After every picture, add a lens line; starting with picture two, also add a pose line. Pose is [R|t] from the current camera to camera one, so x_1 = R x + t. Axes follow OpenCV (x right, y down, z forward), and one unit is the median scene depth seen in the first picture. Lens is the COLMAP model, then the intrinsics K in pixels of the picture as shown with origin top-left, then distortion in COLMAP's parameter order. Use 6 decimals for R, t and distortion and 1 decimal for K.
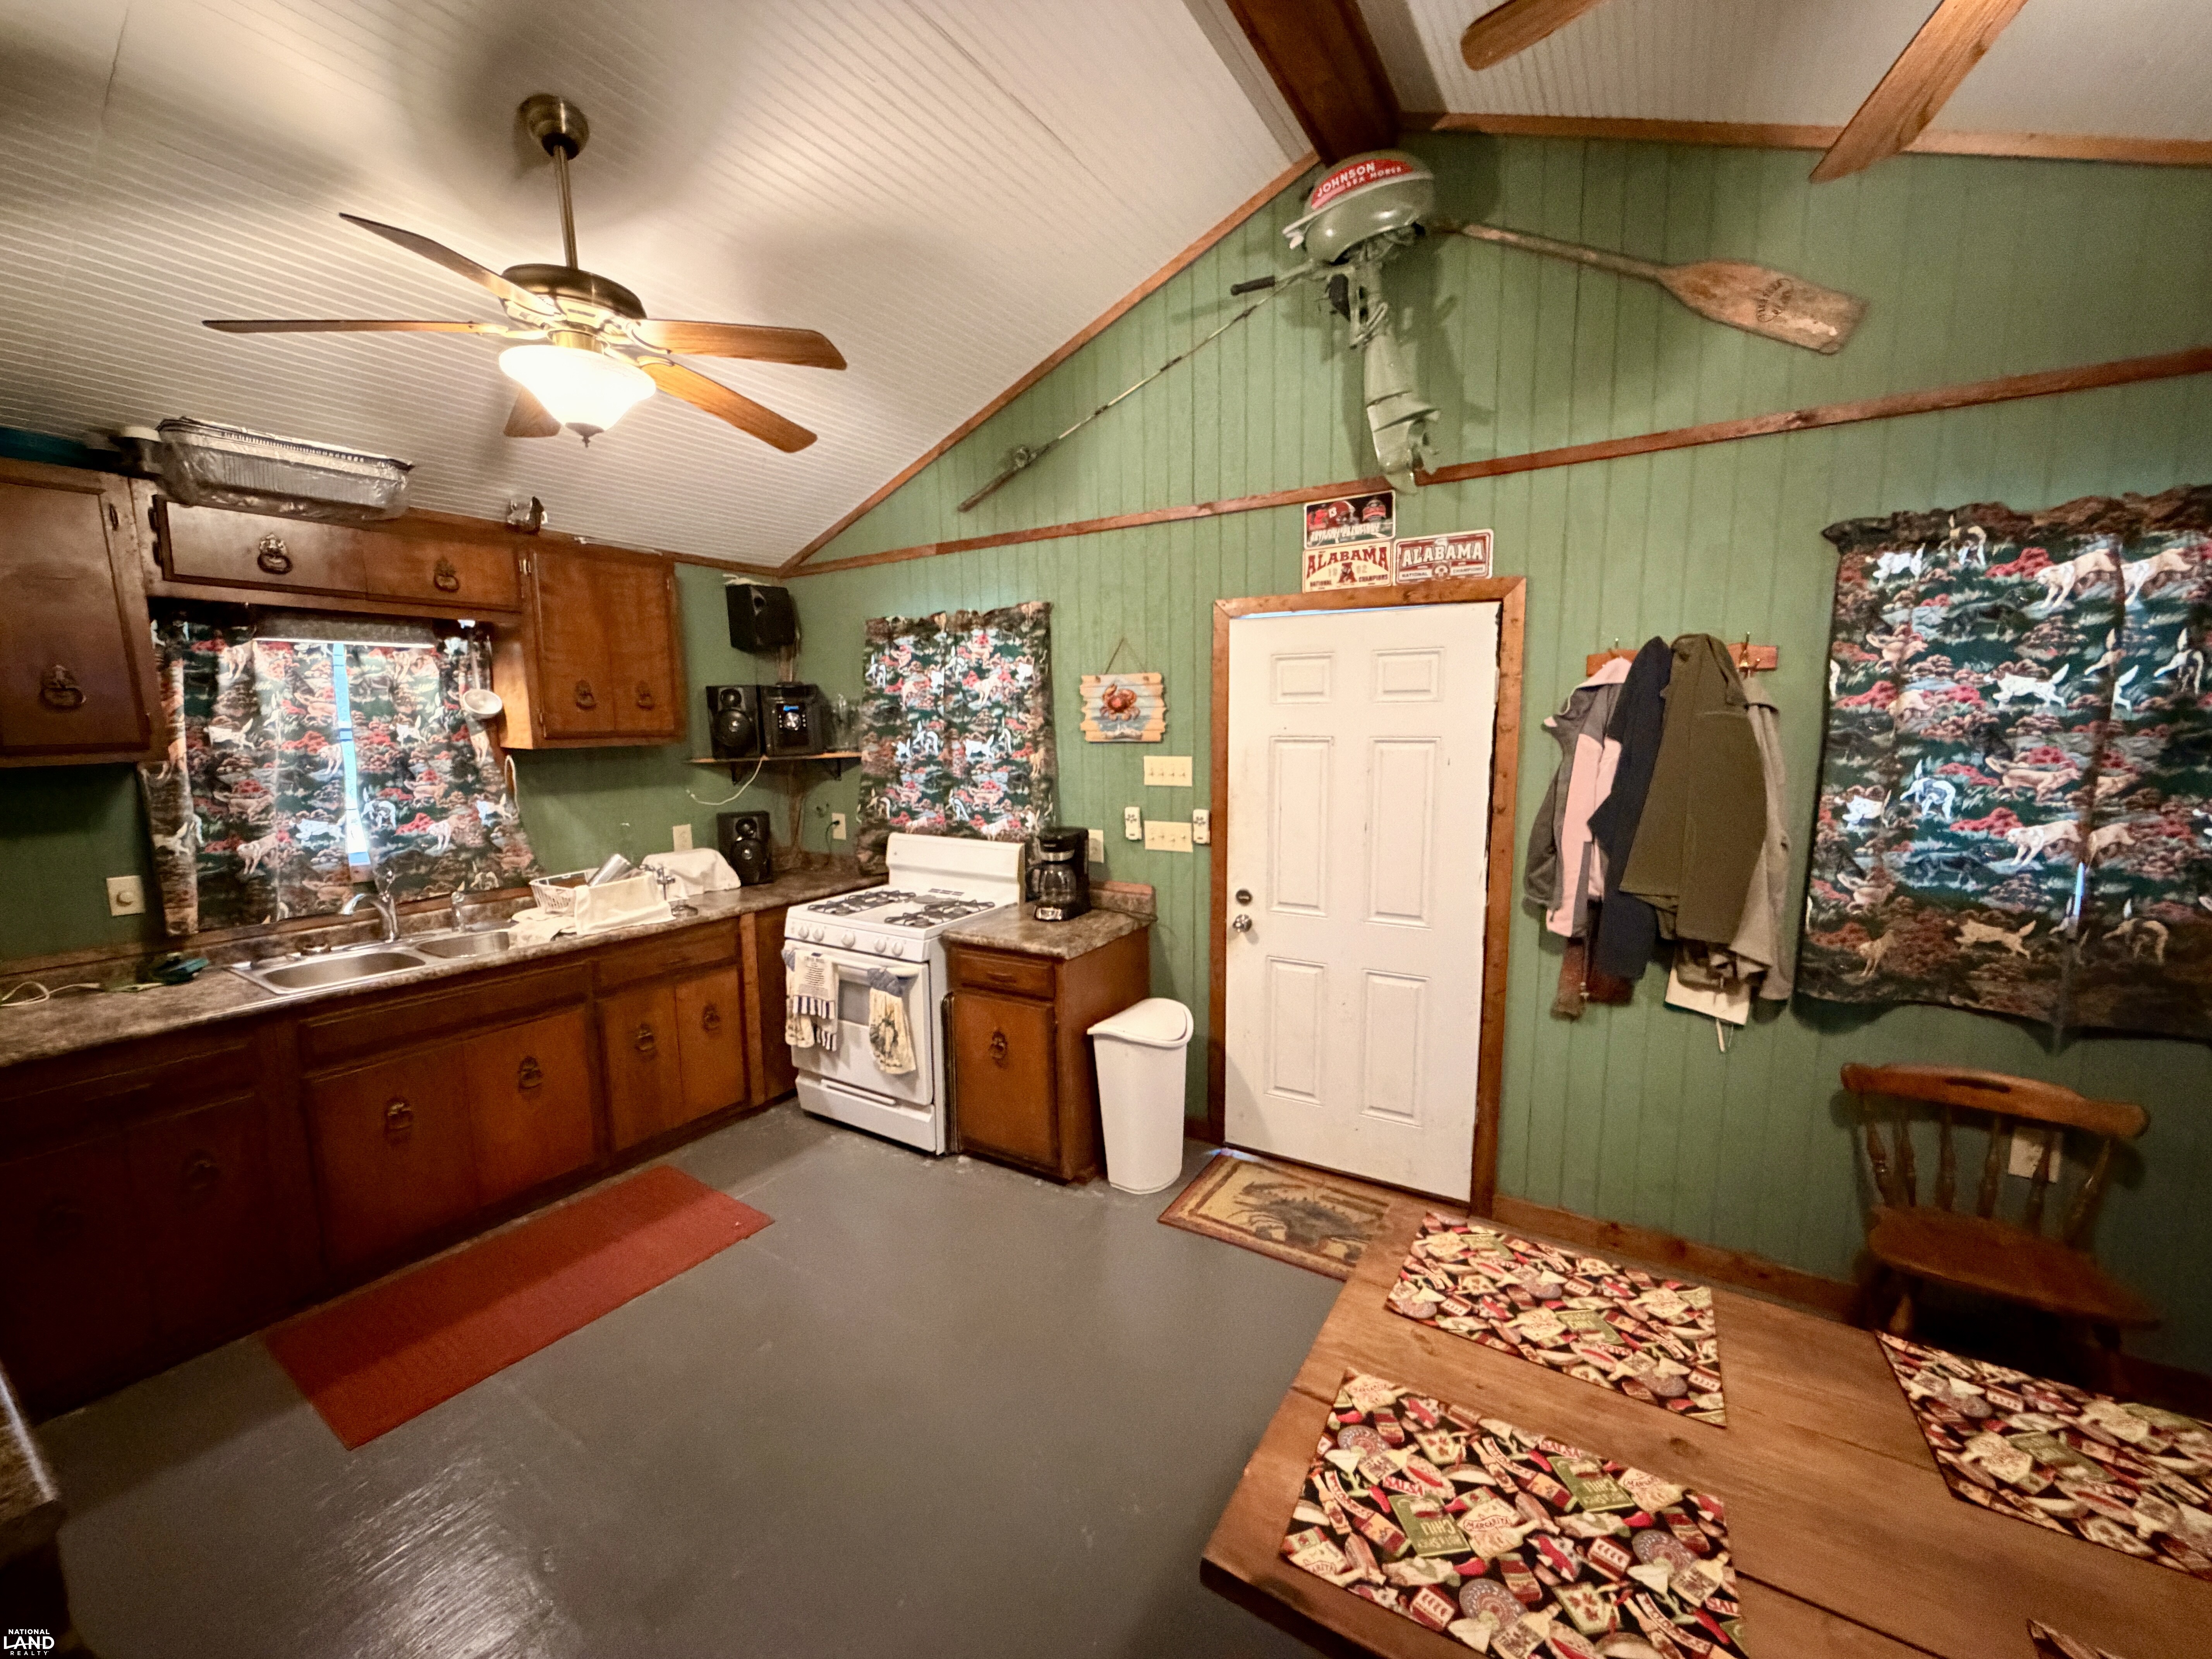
lens RADIAL K [[879.4, 0, 1103.5], [0, 879.4, 834.9], [0, 0, 1]] dist [0.000489, 0.000249]
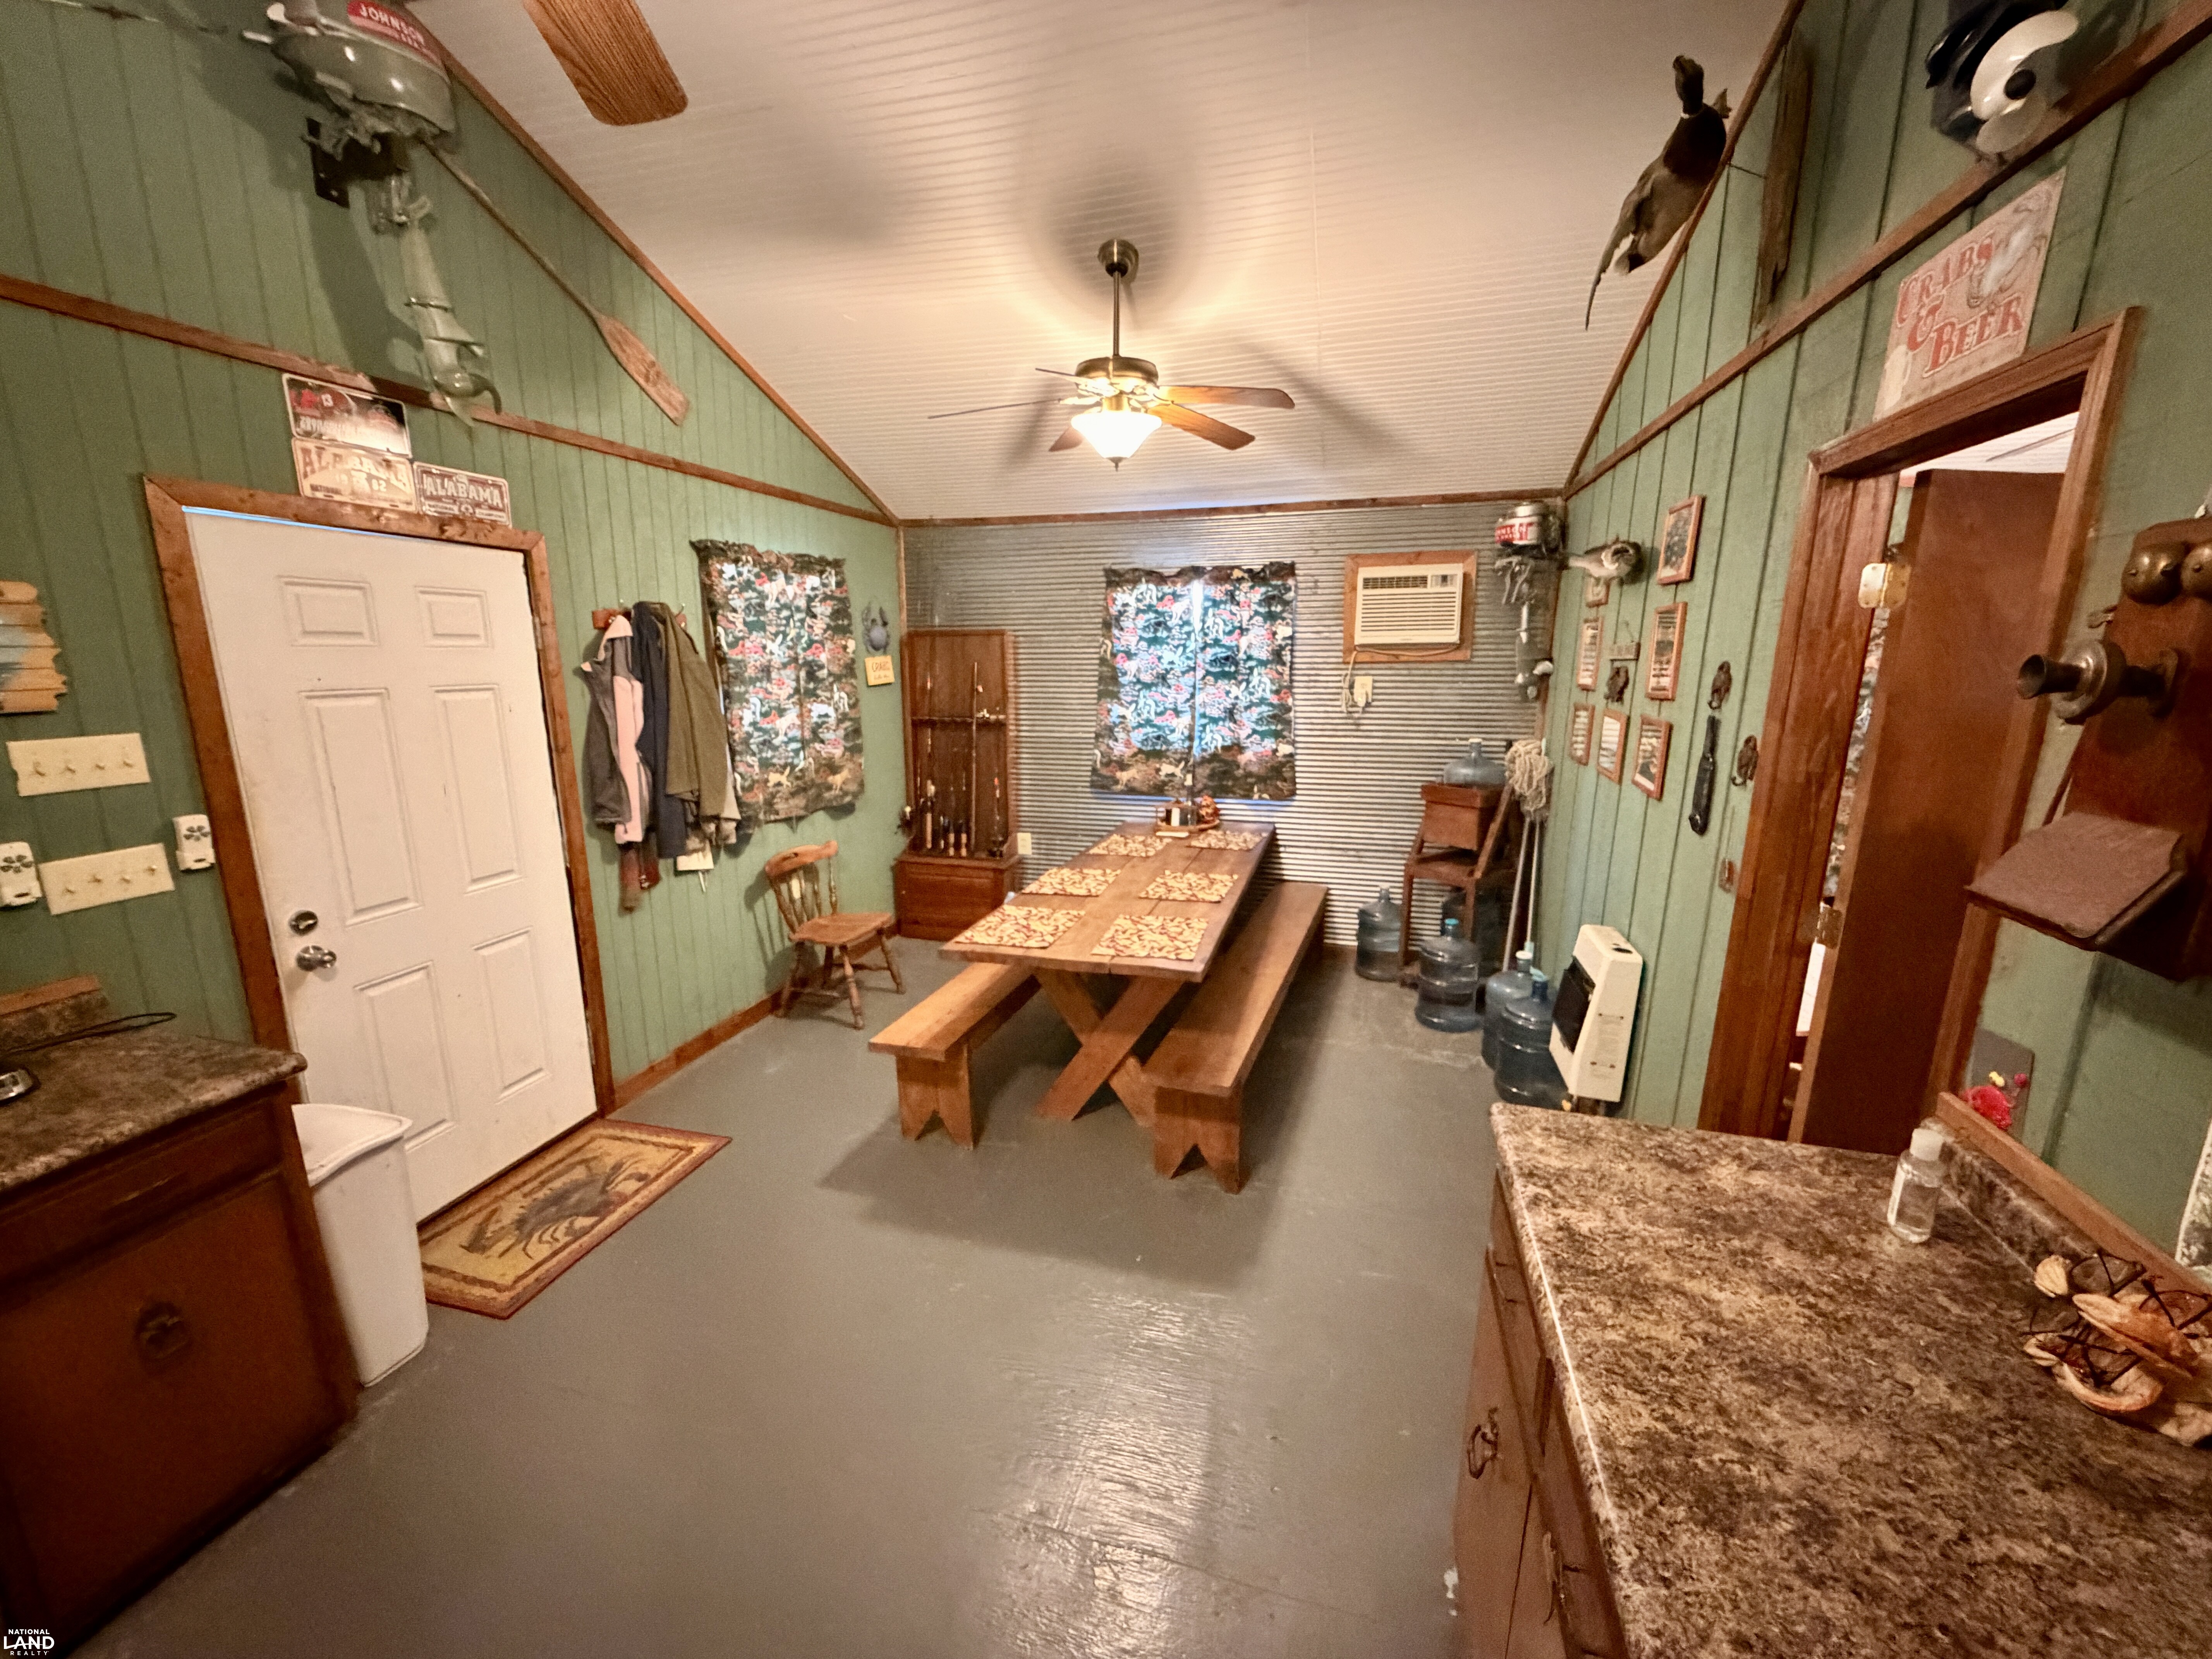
lens RADIAL K [[879.4, 0, 1103.5], [0, 879.4, 834.9], [0, 0, 1]] dist [0.000489, 0.000249]
pose [[-0.274020, -0.183006, 0.944151, -0.764851], [0.138742, 0.963936, 0.227108, -0.078173], [-0.951664, 0.193225, -0.238747, 0.624851]]
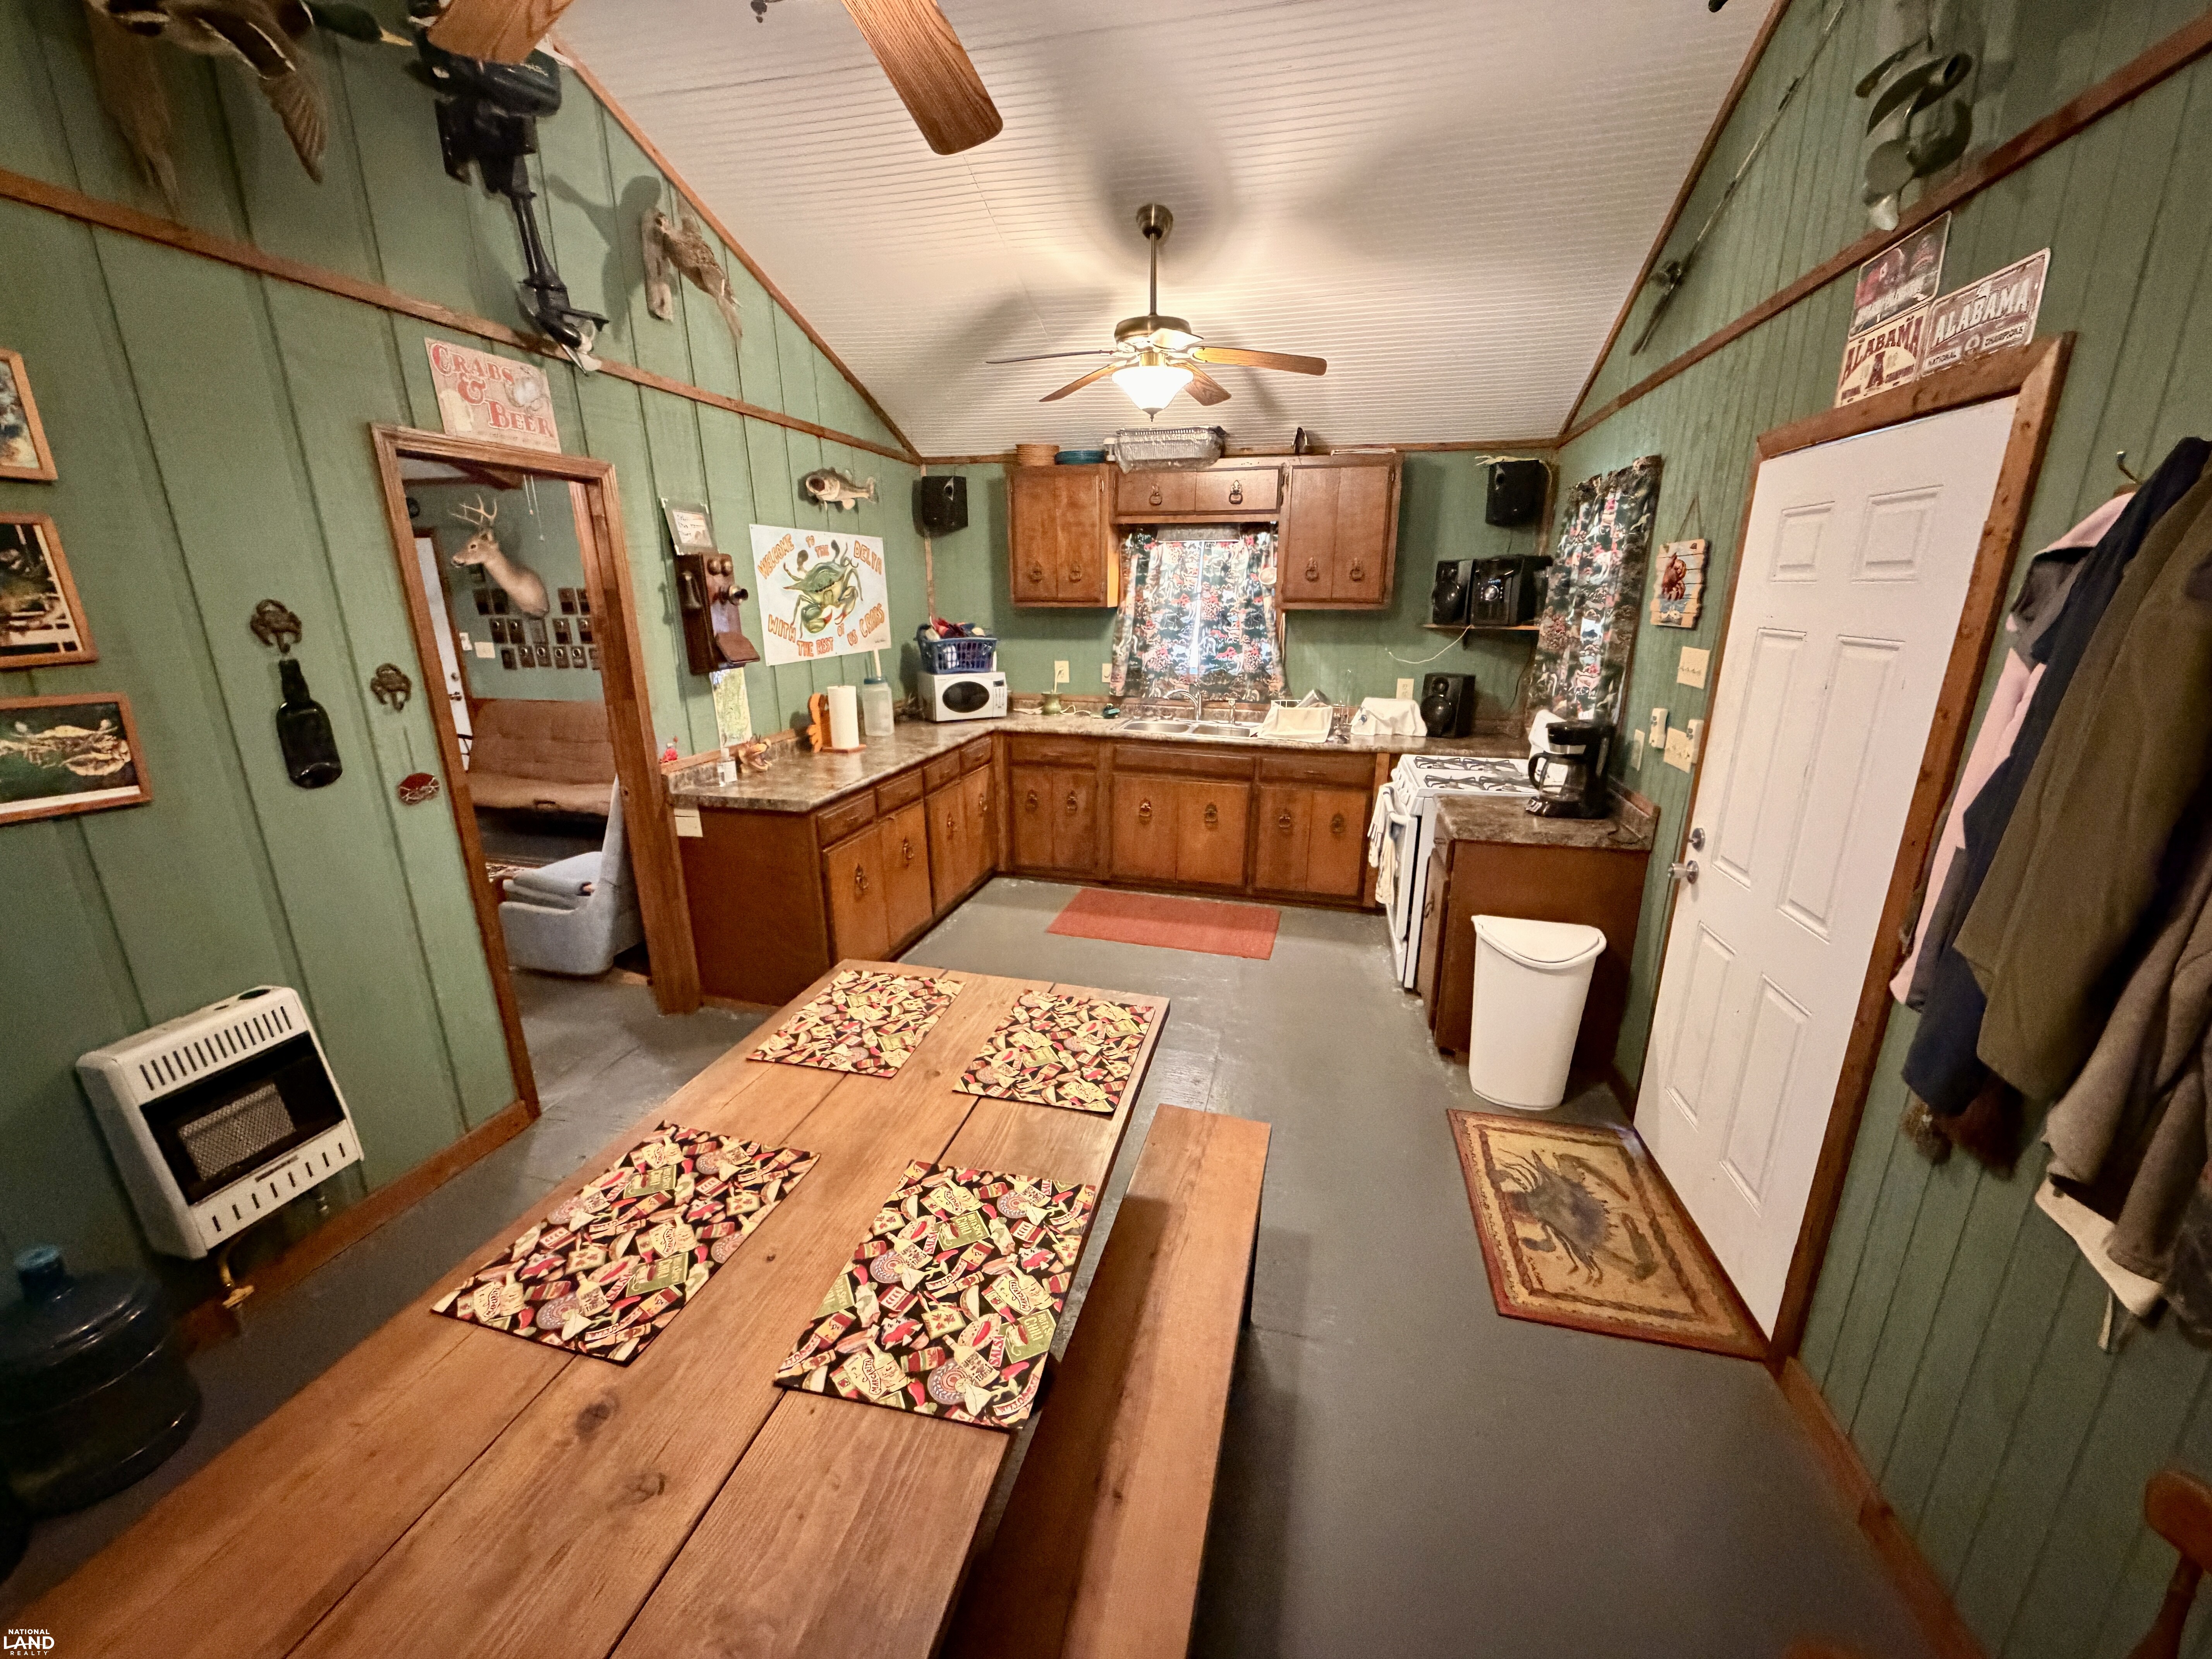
lens RADIAL K [[880.4, 0, 1094.1], [0, 880.4, 834.0], [0, 0, 1]] dist [0.000733, 0.000231]
pose [[0.299739, 0.269692, -0.915108, 0.807923], [-0.134384, 0.961583, 0.239372, -0.053854], [0.944509, 0.051227, 0.324466, 0.286437]]
